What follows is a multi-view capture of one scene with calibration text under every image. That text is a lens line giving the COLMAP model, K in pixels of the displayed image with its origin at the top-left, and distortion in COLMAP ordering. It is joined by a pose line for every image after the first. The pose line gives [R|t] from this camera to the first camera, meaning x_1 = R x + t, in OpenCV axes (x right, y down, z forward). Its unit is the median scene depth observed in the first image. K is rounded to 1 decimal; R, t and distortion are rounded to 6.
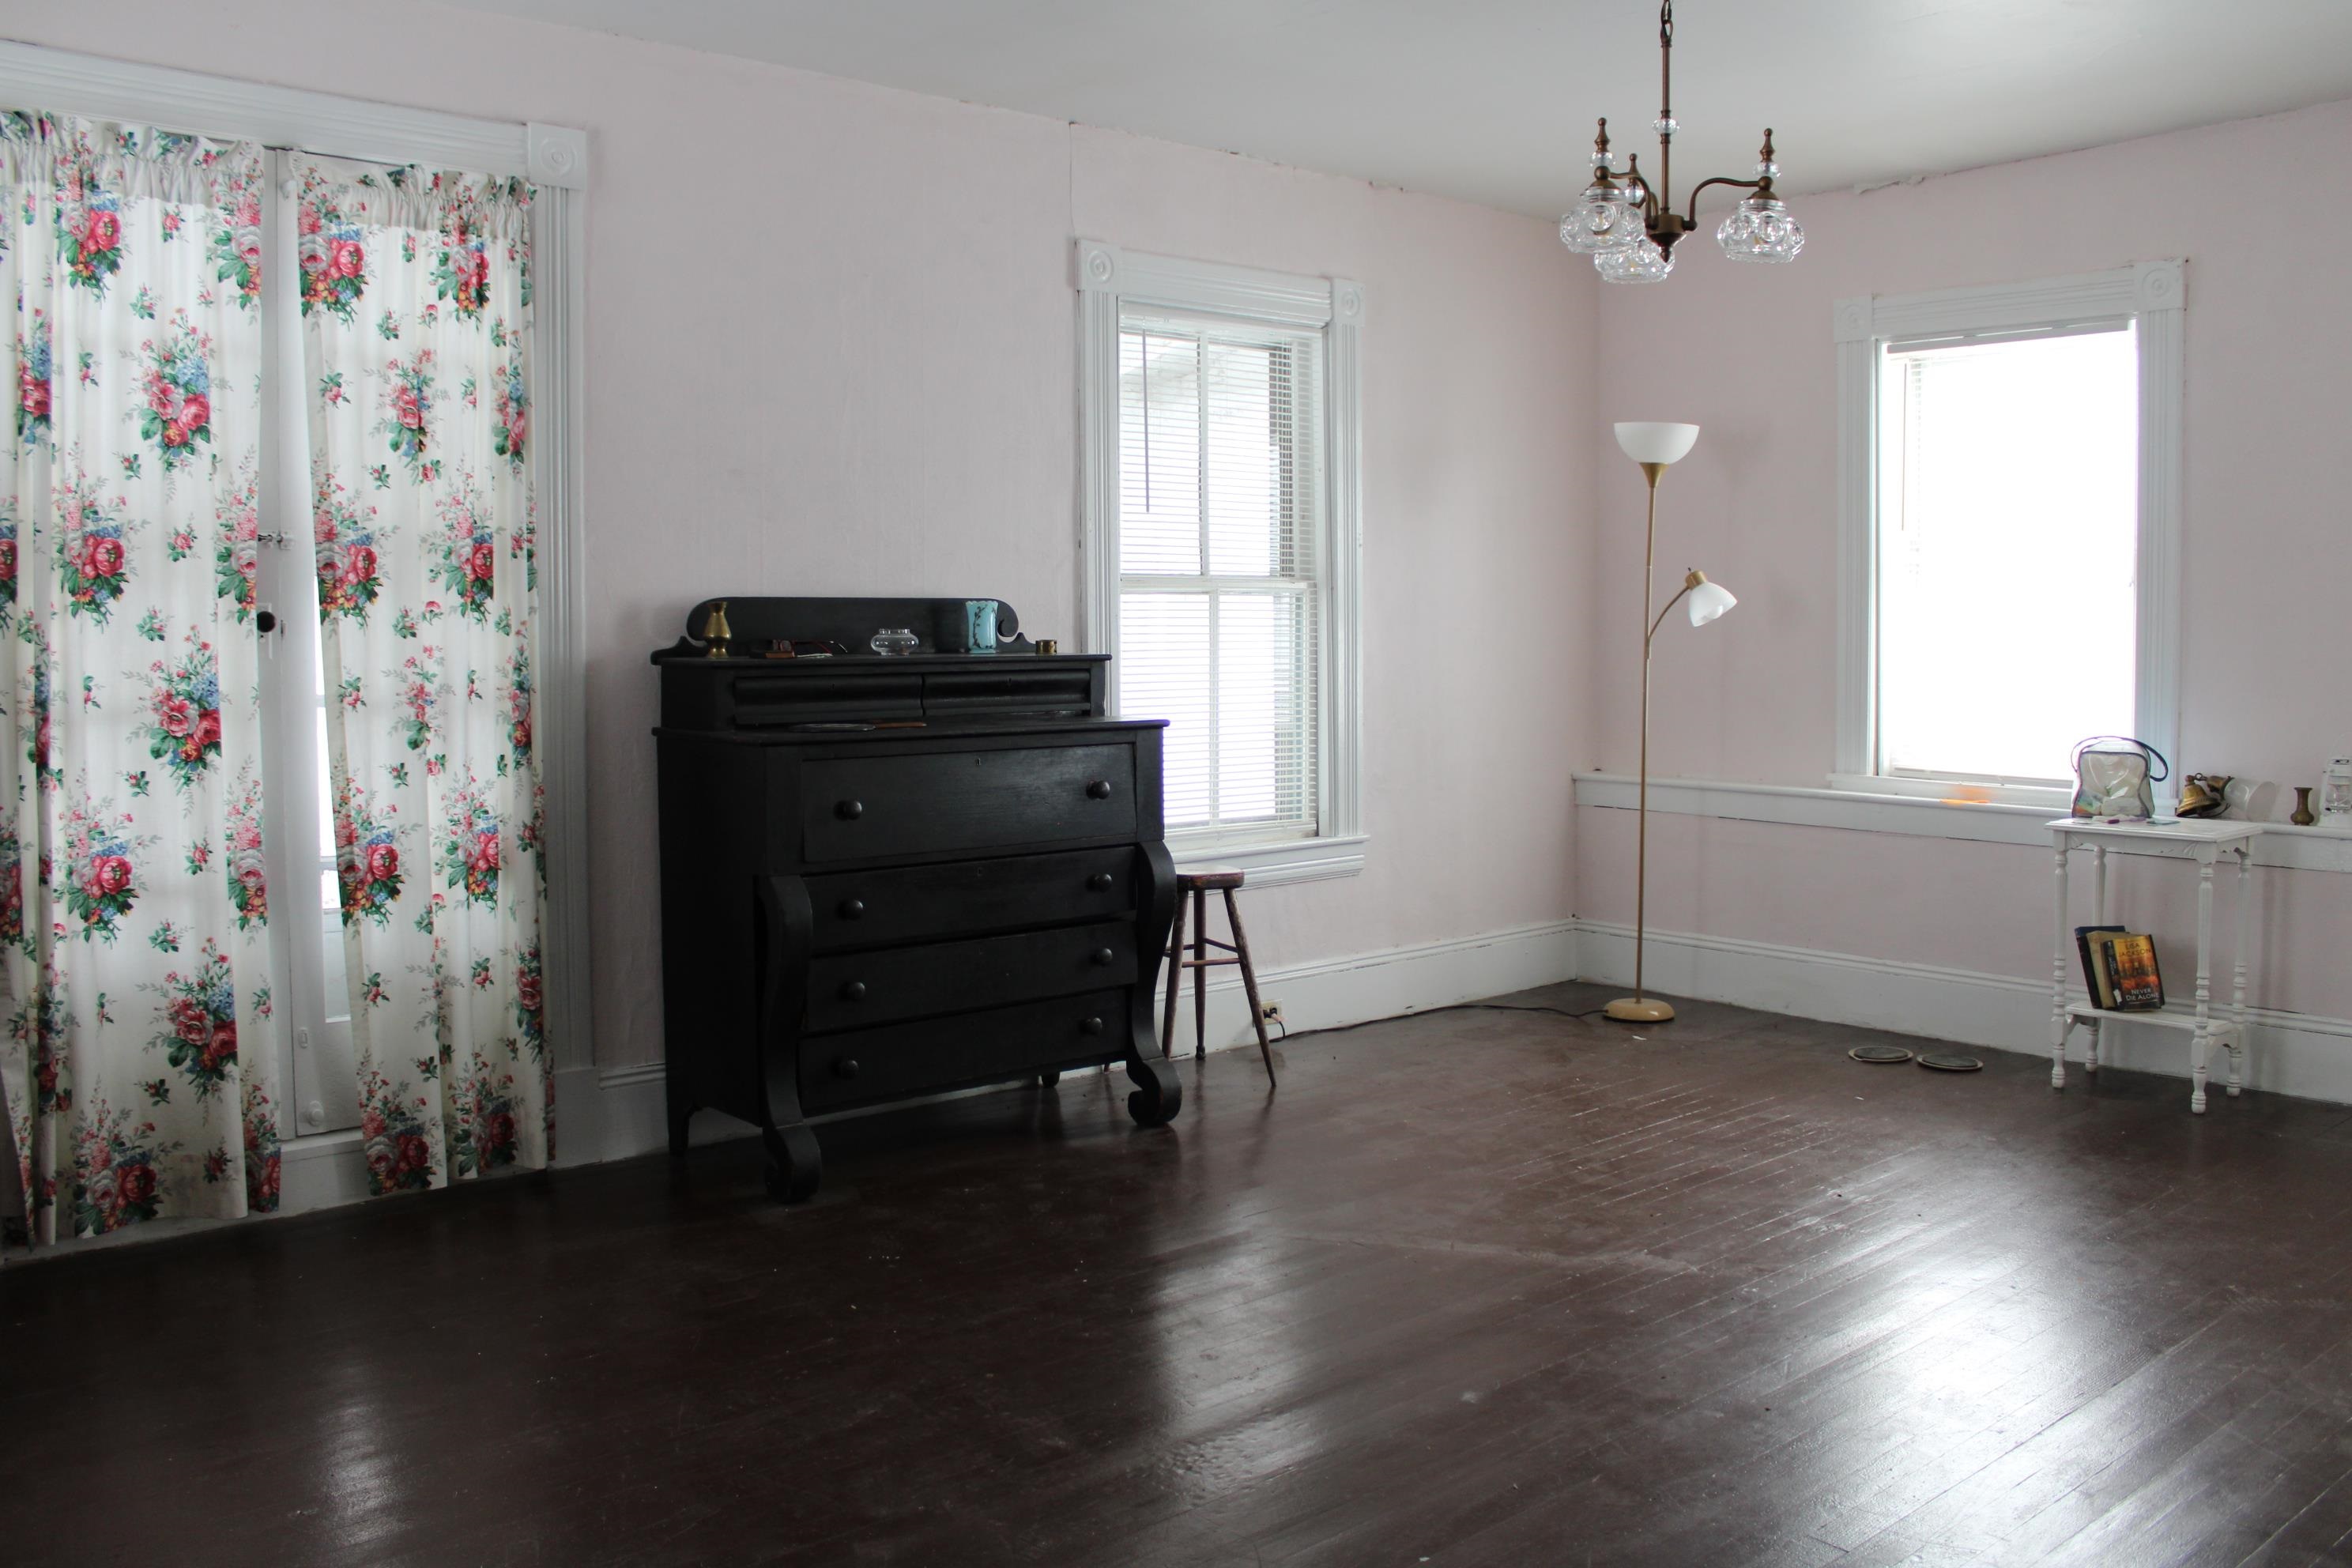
lens RADIAL K [[2016.7, 0, 1167.6], [0, 2016.7, 781.3], [0, 0, 1]] dist [-0.164923, 0.149937]
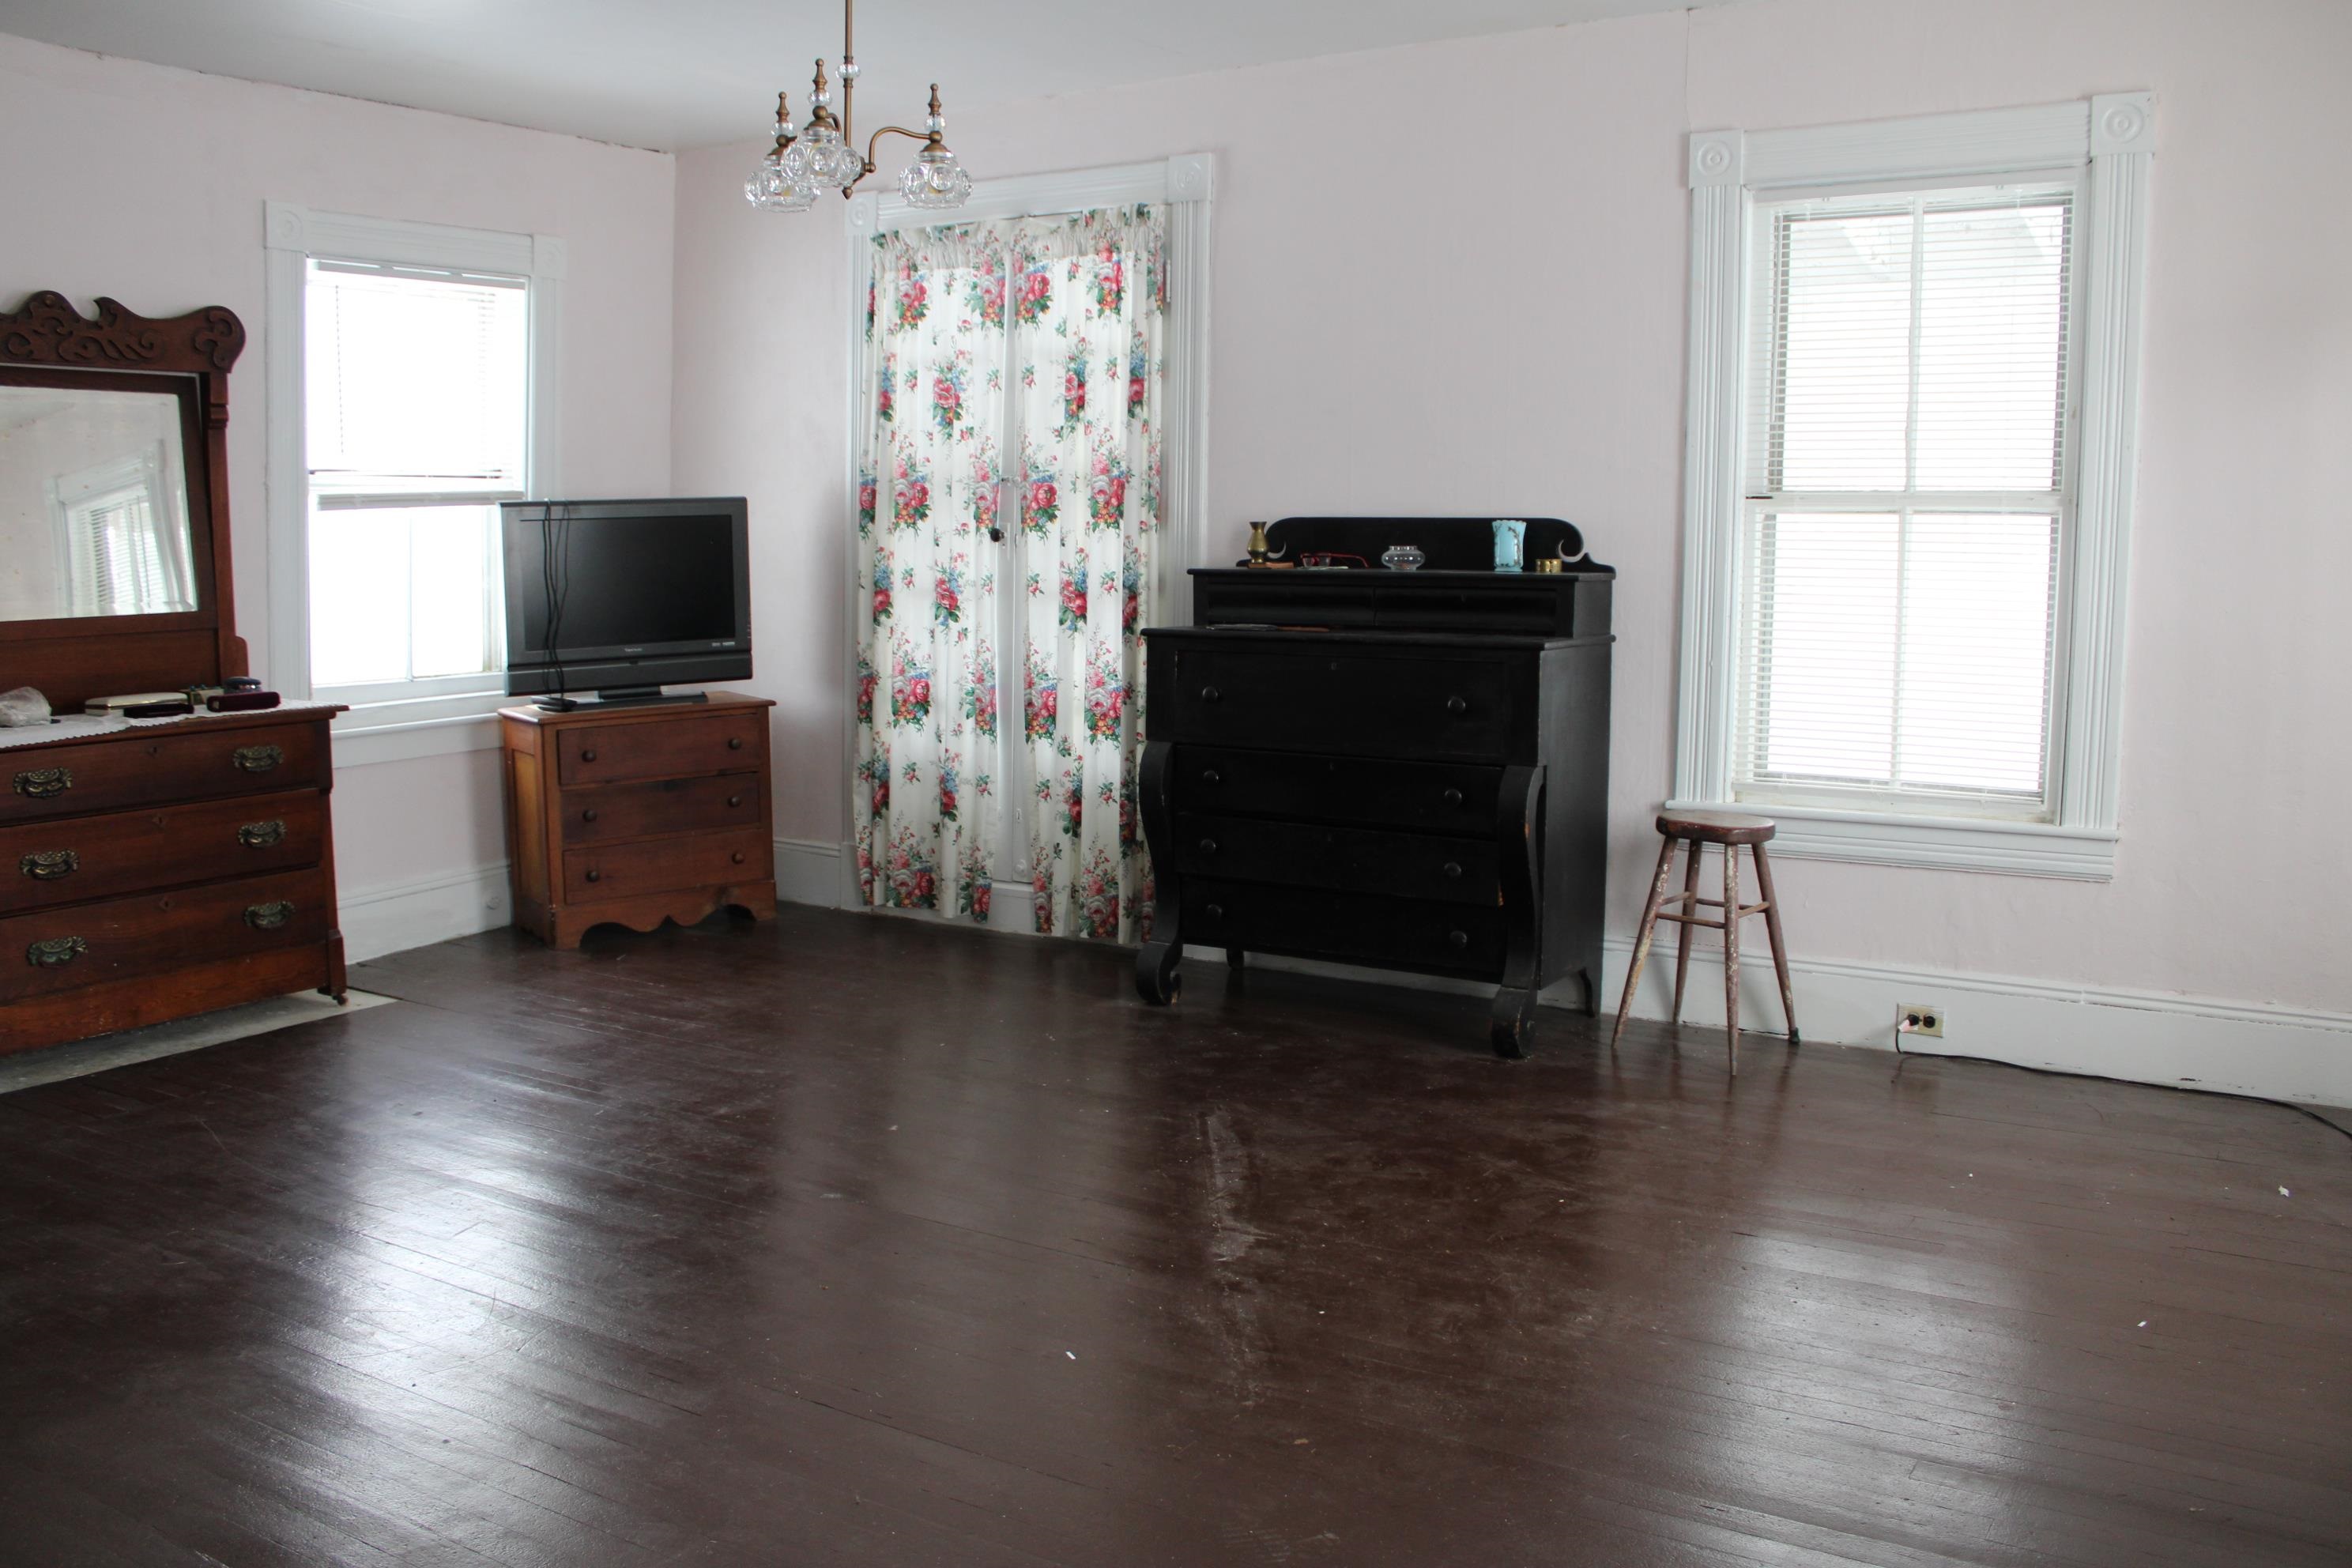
lens RADIAL K [[2016.7, 0, 1168.2], [0, 2016.7, 776.4], [0, 0, 1]] dist [-0.164923, 0.149937]
pose [[0.279124, 0.112950, -0.953589, 1.047791], [-0.080634, 0.992308, 0.093934, -0.051461], [0.956864, 0.050672, 0.286084, 0.672409]]
